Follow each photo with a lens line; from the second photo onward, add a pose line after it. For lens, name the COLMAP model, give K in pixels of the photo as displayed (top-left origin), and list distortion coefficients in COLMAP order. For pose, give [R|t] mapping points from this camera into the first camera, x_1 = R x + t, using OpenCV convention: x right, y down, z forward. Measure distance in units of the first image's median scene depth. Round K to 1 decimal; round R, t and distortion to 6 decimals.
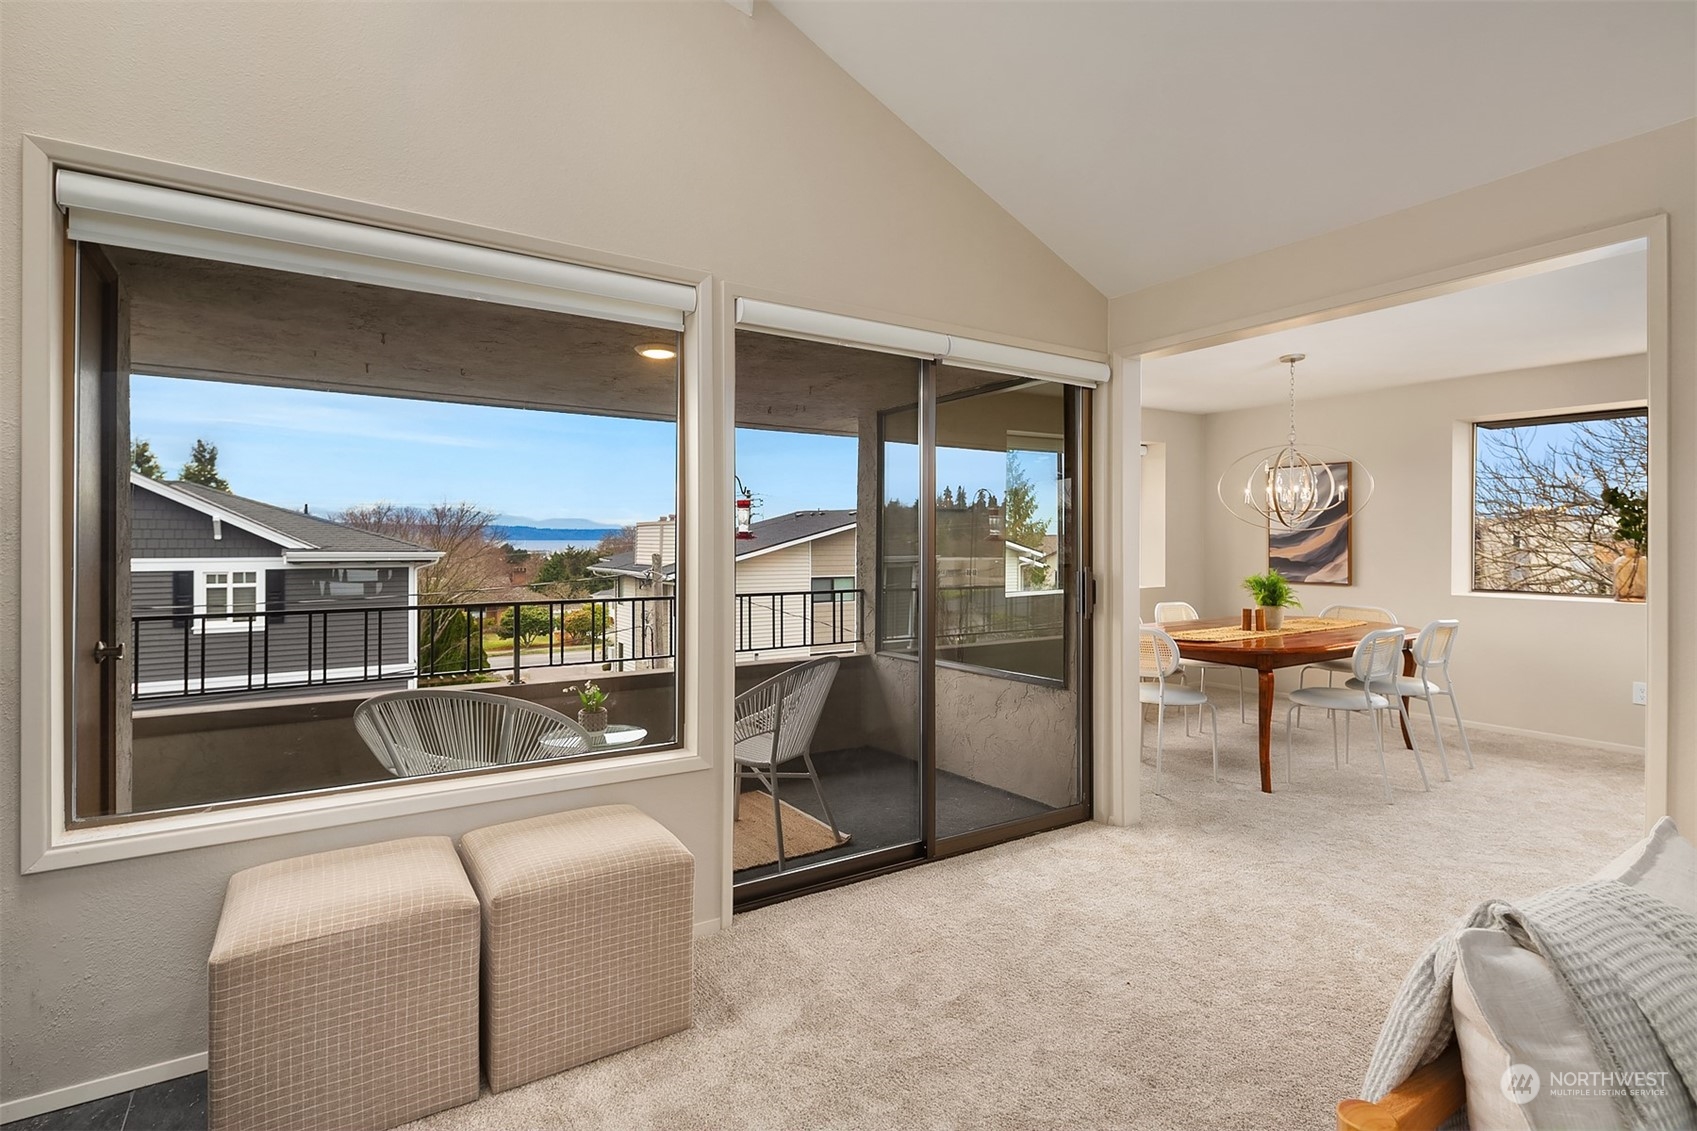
lens RADIAL K [[870.2, 0, 854.1], [0, 870.2, 562.4], [0, 0, 1]] dist [-0.009369, -0.000975]
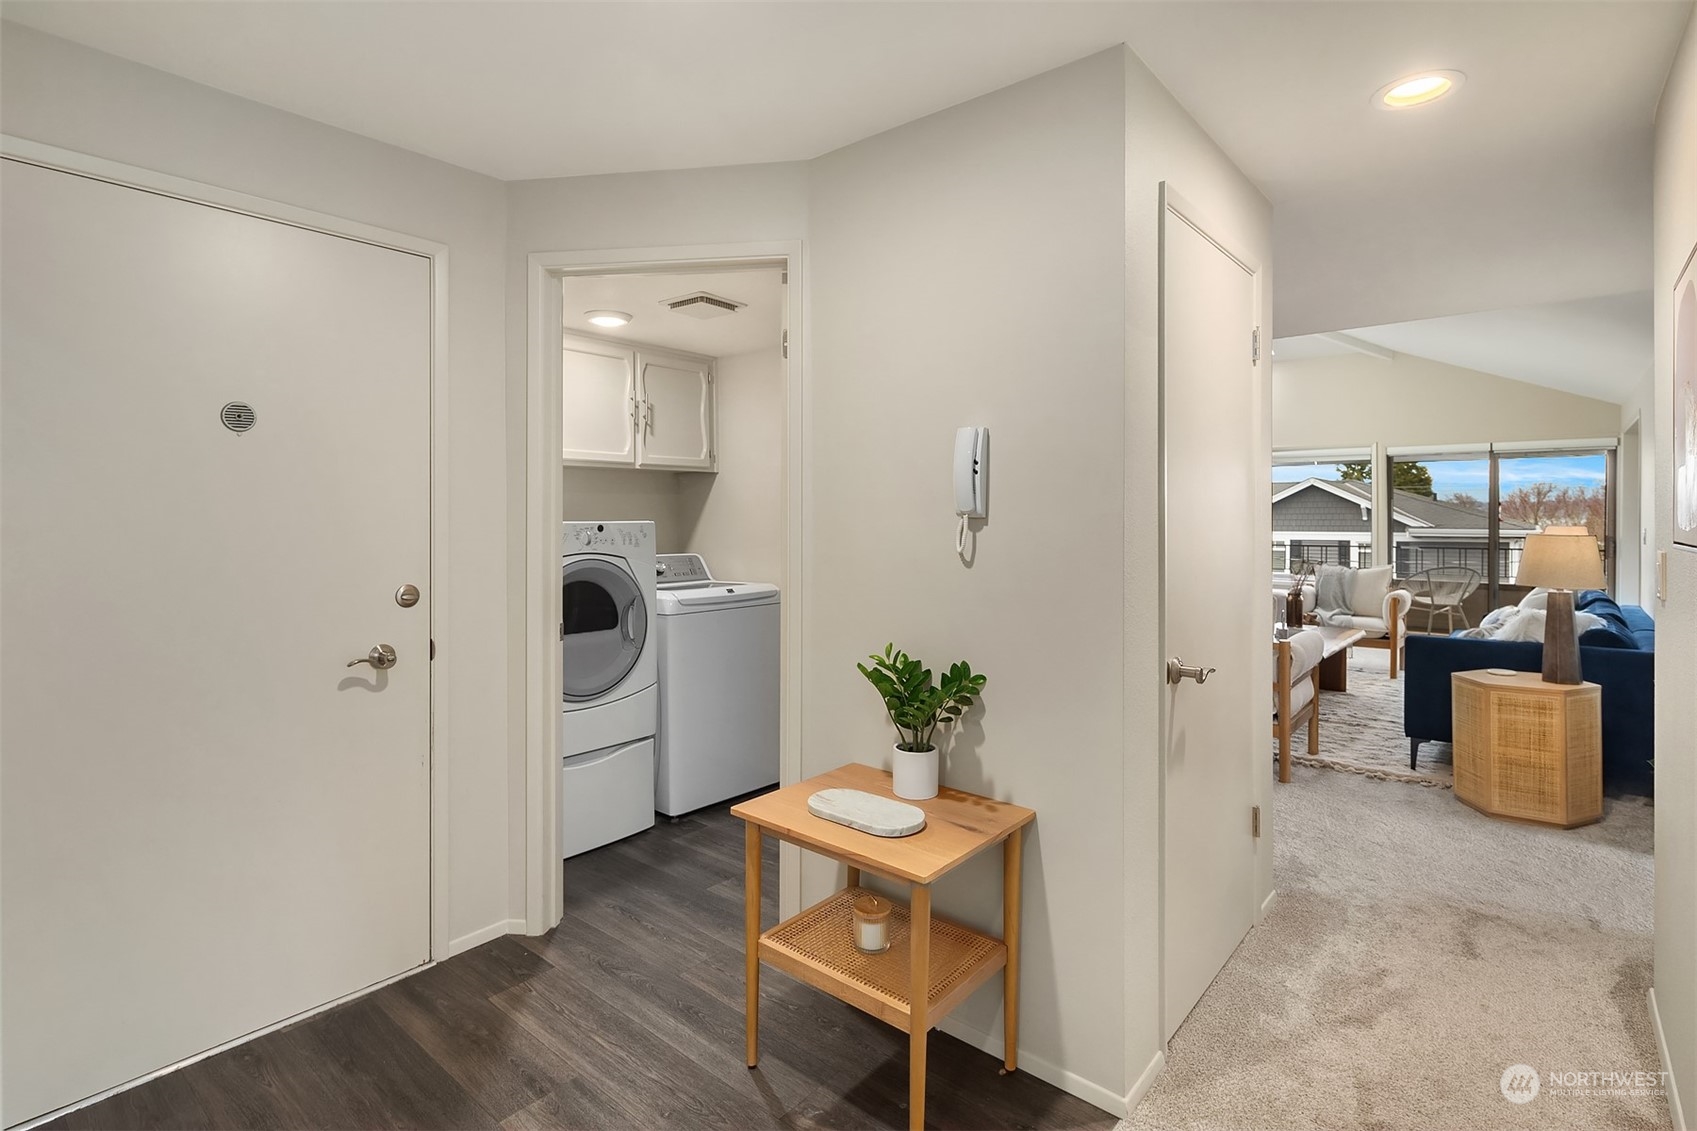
lens RADIAL K [[870.2, 0, 853.4], [0, 870.2, 551.9], [0, 0, 1]] dist [-0.009369, -0.000975]
pose [[0.335148, 0.032027, -0.941621, 2.942116], [-0.021557, 0.999421, 0.026320, 0.060168], [0.941919, 0.011477, 0.335644, -2.554190]]
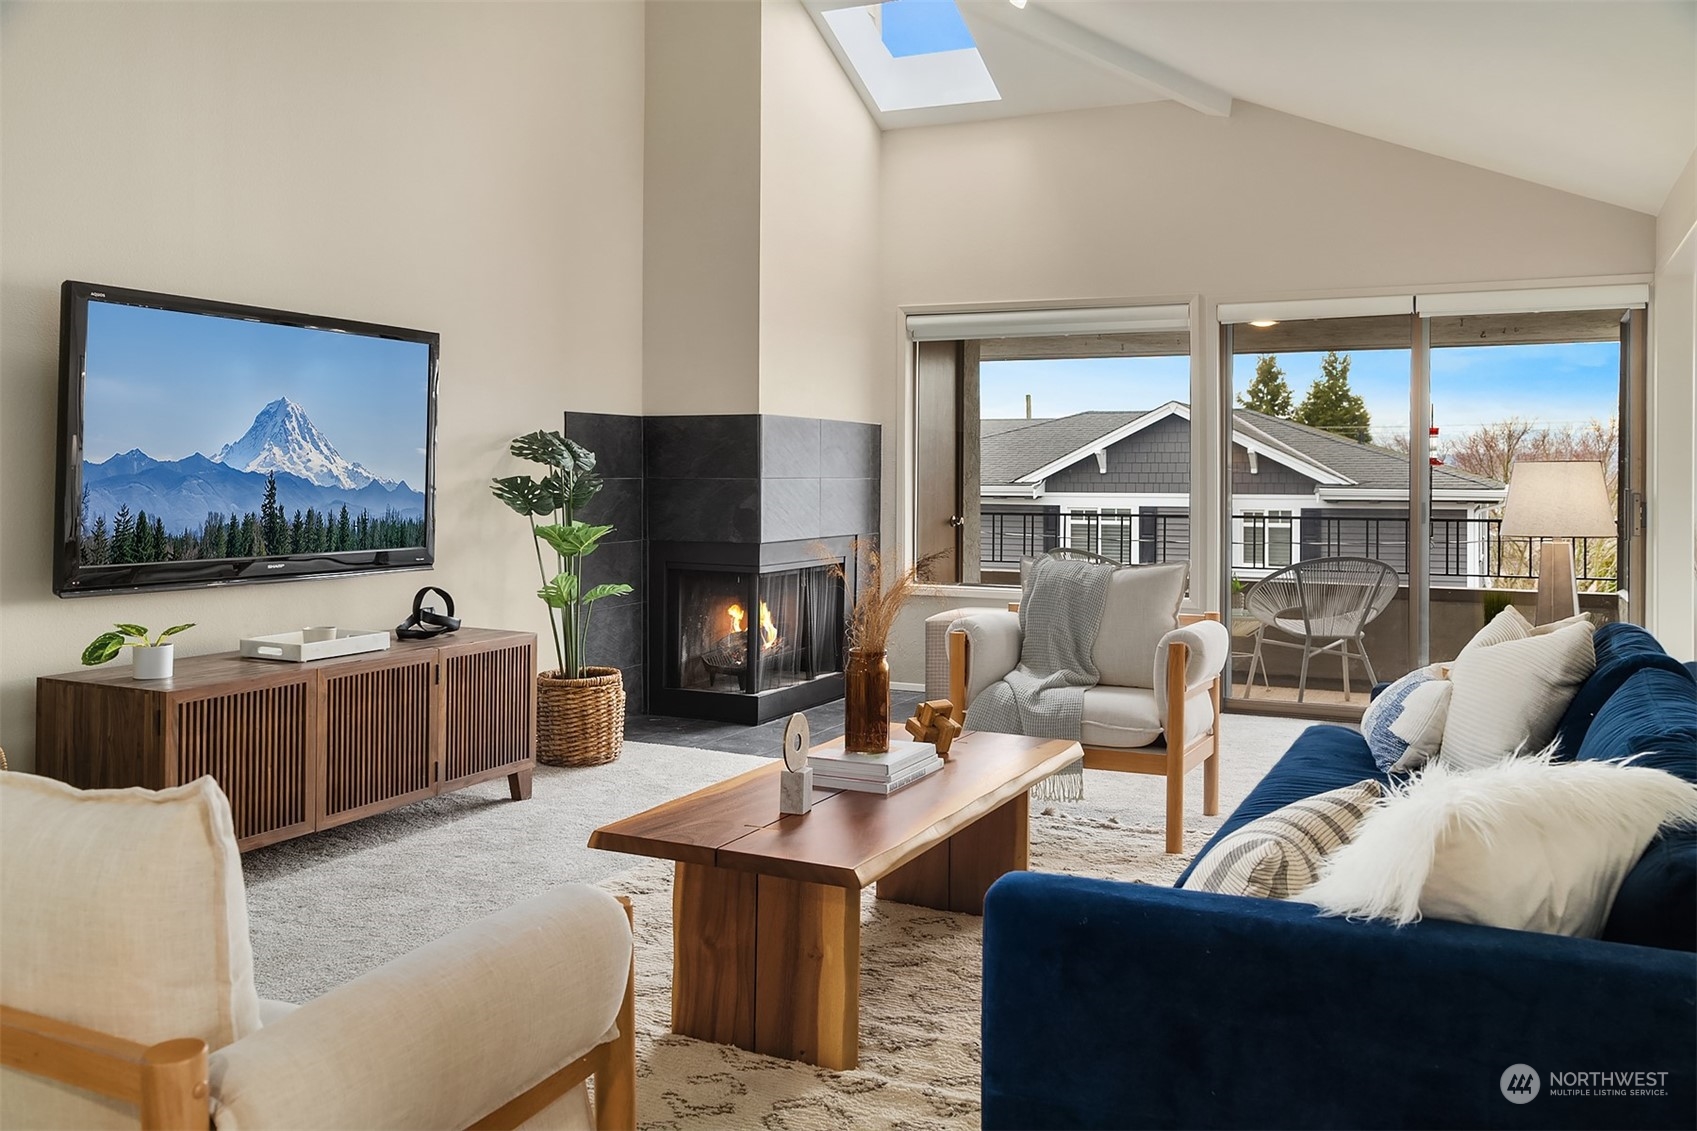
lens RADIAL K [[1394.9, 0, 843.4], [0, 1394.9, 549.4], [0, 0, 1]] dist [0.031995, -0.012812]
pose [[0.538366, 0.043171, -0.841605, 2.091417], [-0.022563, 0.999067, 0.036814, 0.065789], [0.842409, -0.000830, 0.538838, -1.163056]]
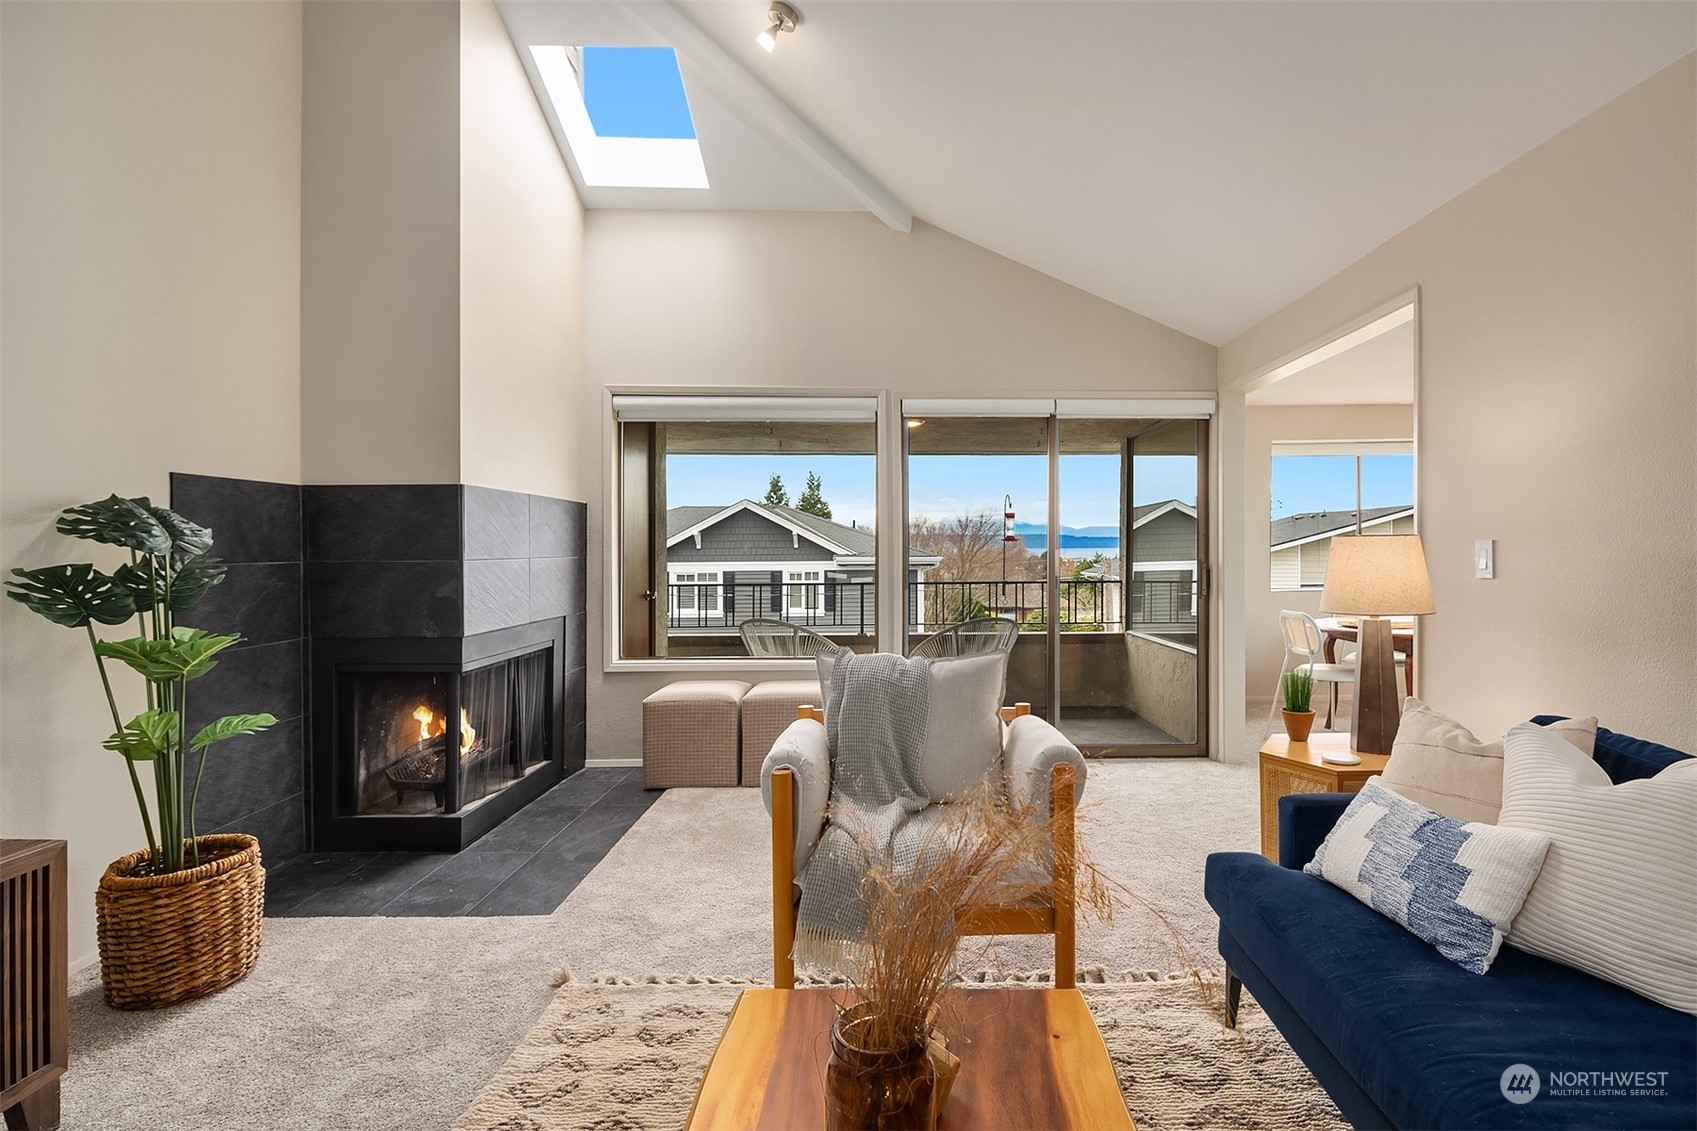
lens RADIAL K [[870.2, 0, 854.1], [0, 870.2, 557.6], [0, 0, 1]] dist [-0.009369, -0.000975]
pose [[0.820652, -0.002787, -0.571422, 1.036505], [-0.005052, 0.999914, -0.012133, 0.040276], [0.571406, 0.012844, 0.820567, -0.628941]]
